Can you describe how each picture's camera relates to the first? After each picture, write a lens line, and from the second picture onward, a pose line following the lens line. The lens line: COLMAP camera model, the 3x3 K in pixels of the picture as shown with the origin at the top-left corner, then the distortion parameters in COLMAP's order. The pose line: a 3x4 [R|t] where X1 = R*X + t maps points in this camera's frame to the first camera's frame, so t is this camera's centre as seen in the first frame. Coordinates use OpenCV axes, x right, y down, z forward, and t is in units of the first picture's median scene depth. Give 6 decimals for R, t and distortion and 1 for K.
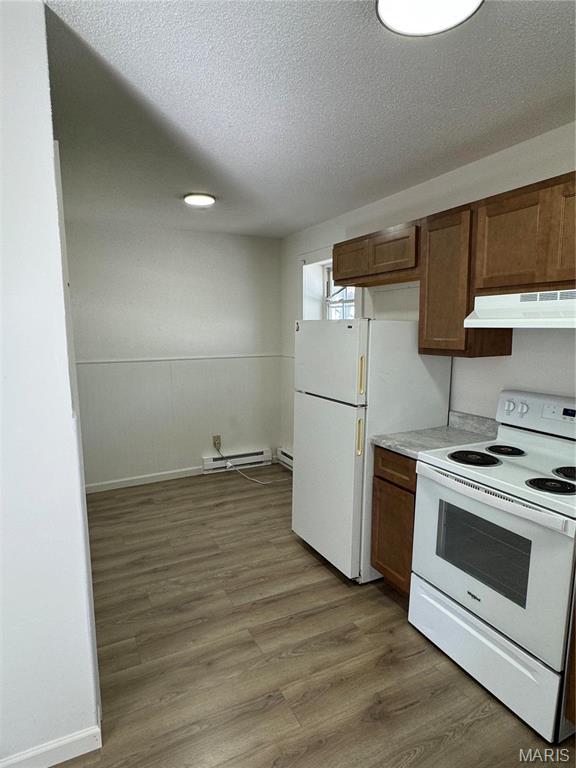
lens RADIAL K [[443.7, 0, 287.7], [0, 443.7, 386.2], [0, 0, 1]] dist [-0.003229, 0.000033]
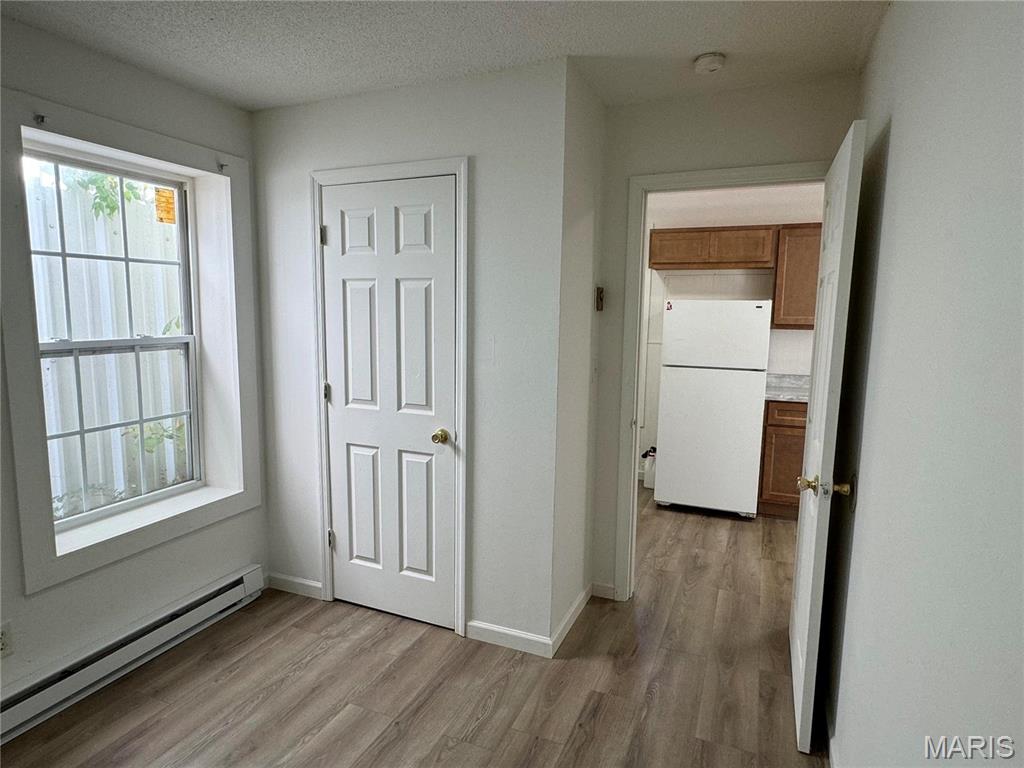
lens RADIAL K [[591.6, 0, 512.0], [0, 591.6, 384.0], [0, 0, 1]] dist [-0.003229, 0.000033]
pose [[0.762829, -0.062528, 0.643570, -1.625341], [0.069072, 0.997498, 0.015043, 0.010336], [-0.642901, 0.032977, 0.765239, 0.204259]]
